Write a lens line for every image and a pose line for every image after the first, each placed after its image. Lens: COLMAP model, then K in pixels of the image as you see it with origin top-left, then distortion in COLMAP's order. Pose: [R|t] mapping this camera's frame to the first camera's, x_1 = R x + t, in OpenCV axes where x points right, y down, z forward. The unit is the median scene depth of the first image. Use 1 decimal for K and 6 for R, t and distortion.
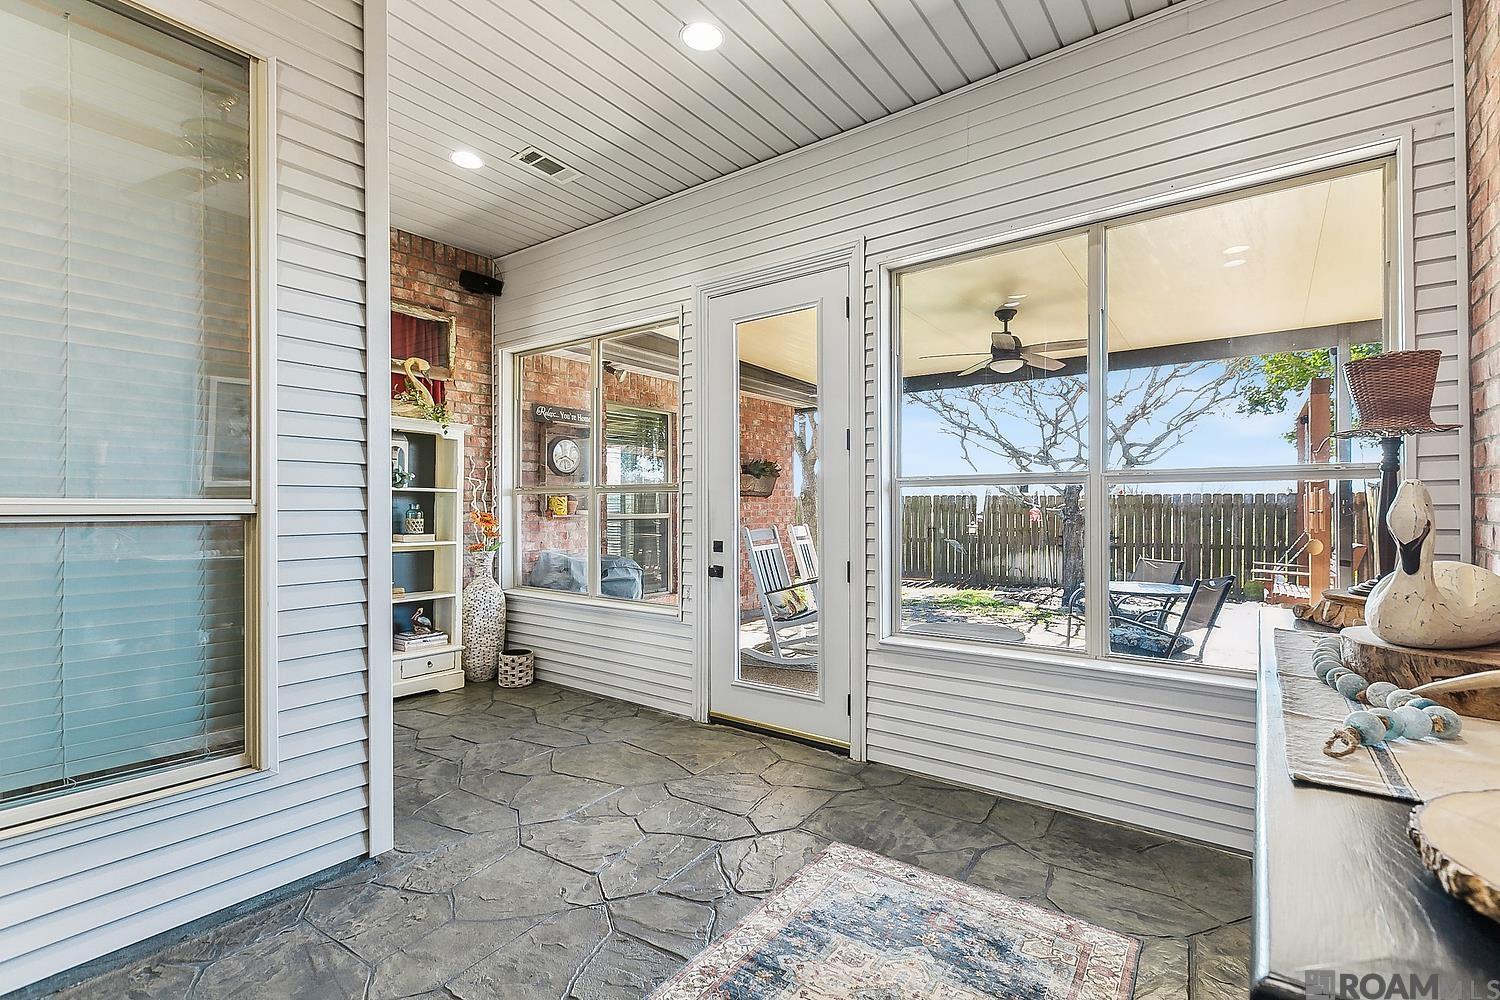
lens RADIAL K [[692.4, 0, 745.1], [0, 692.4, 507.3], [0, 0, 1]] dist [0.003770, -0.000236]
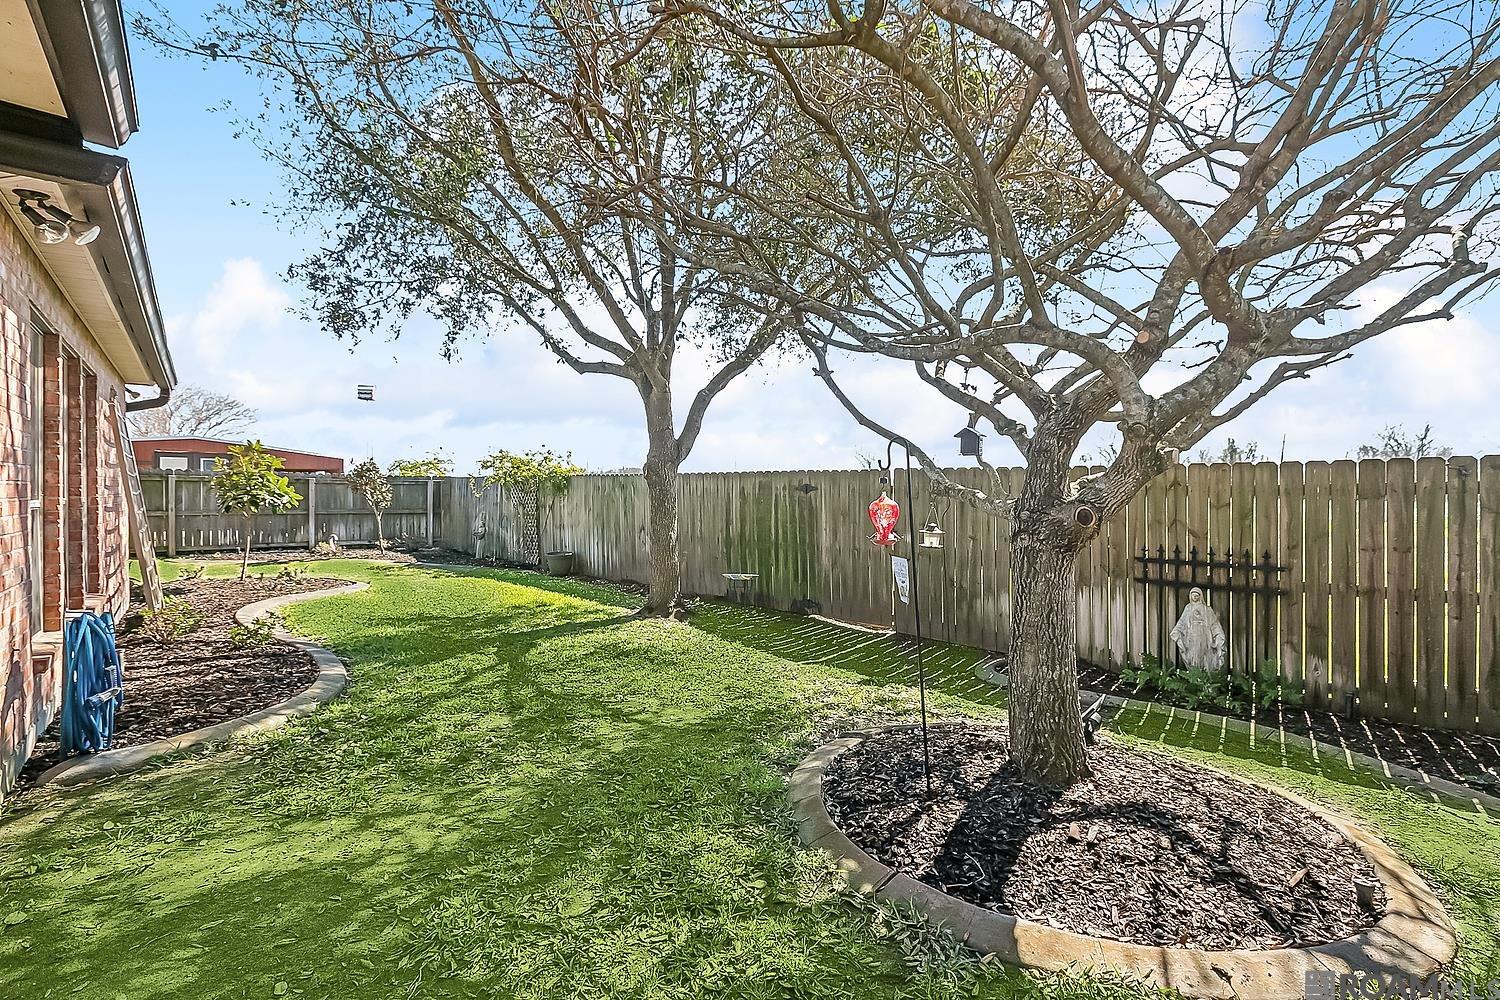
lens RADIAL K [[692.4, 0, 751.1], [0, 692.4, 493.0], [0, 0, 1]] dist [0.003770, -0.000236]
pose [[0.964977, -0.000767, -0.262333, 0.460001], [0.003385, 0.999949, 0.009529, -0.006402], [0.262312, -0.010084, 0.964930, 0.707585]]
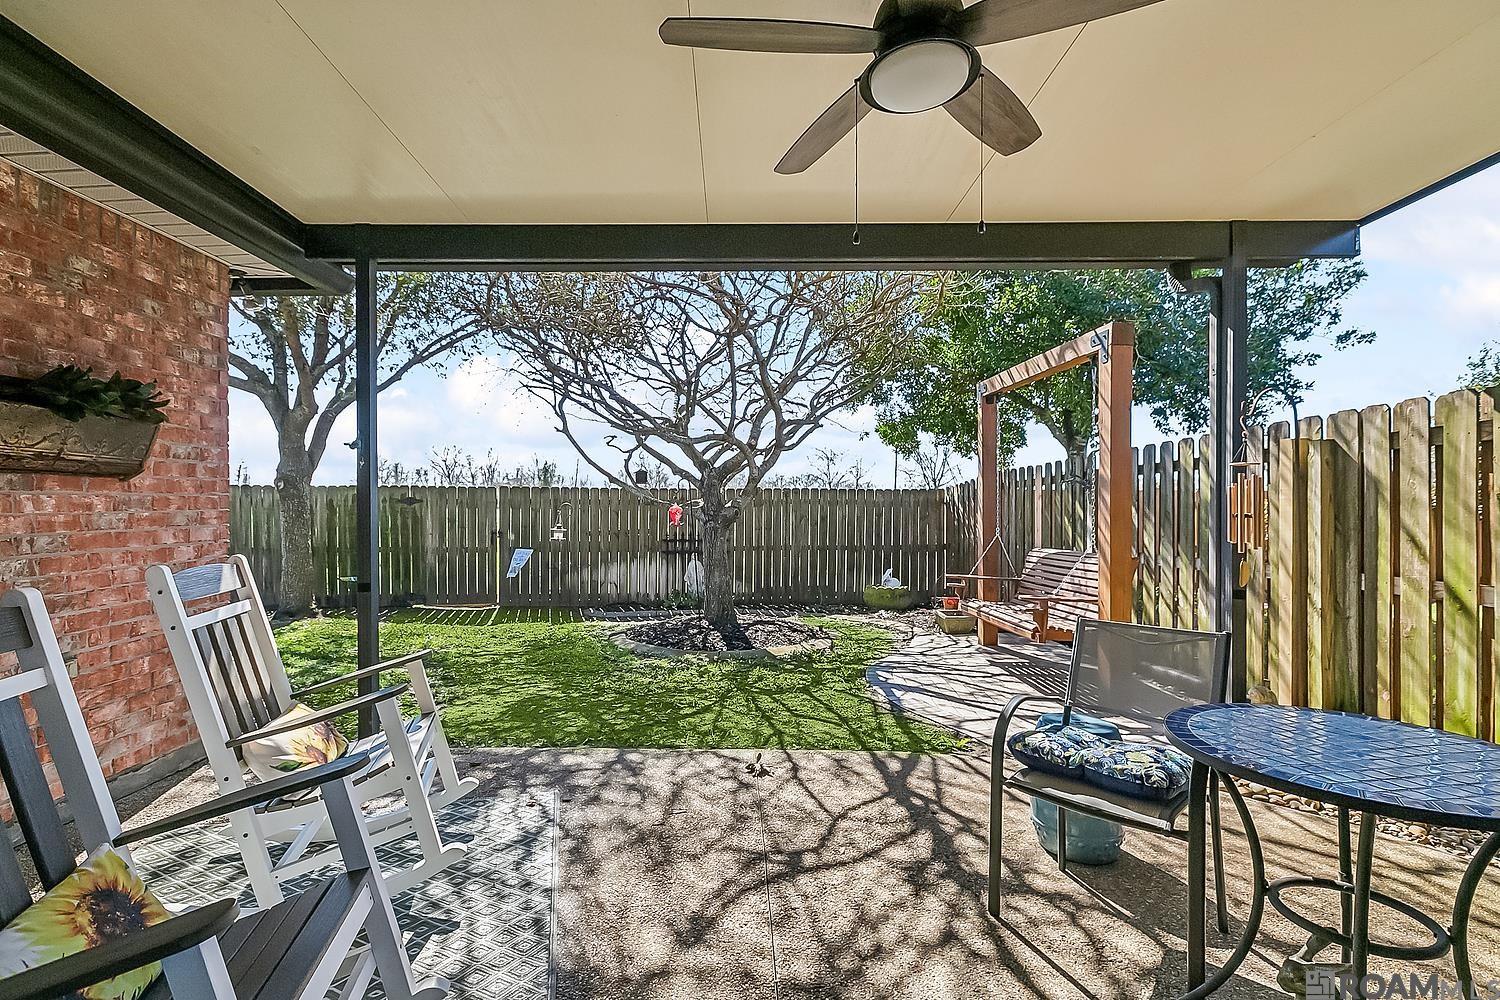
lens RADIAL K [[692.4, 0, 742.0], [0, 692.4, 505.0], [0, 0, 1]] dist [0.003770, -0.000236]
pose [[0.791808, -0.000042, 0.610770, 0.056373], [-0.002795, 0.999989, 0.003692, -0.002386], [-0.610764, -0.004630, 0.791799, 0.437682]]
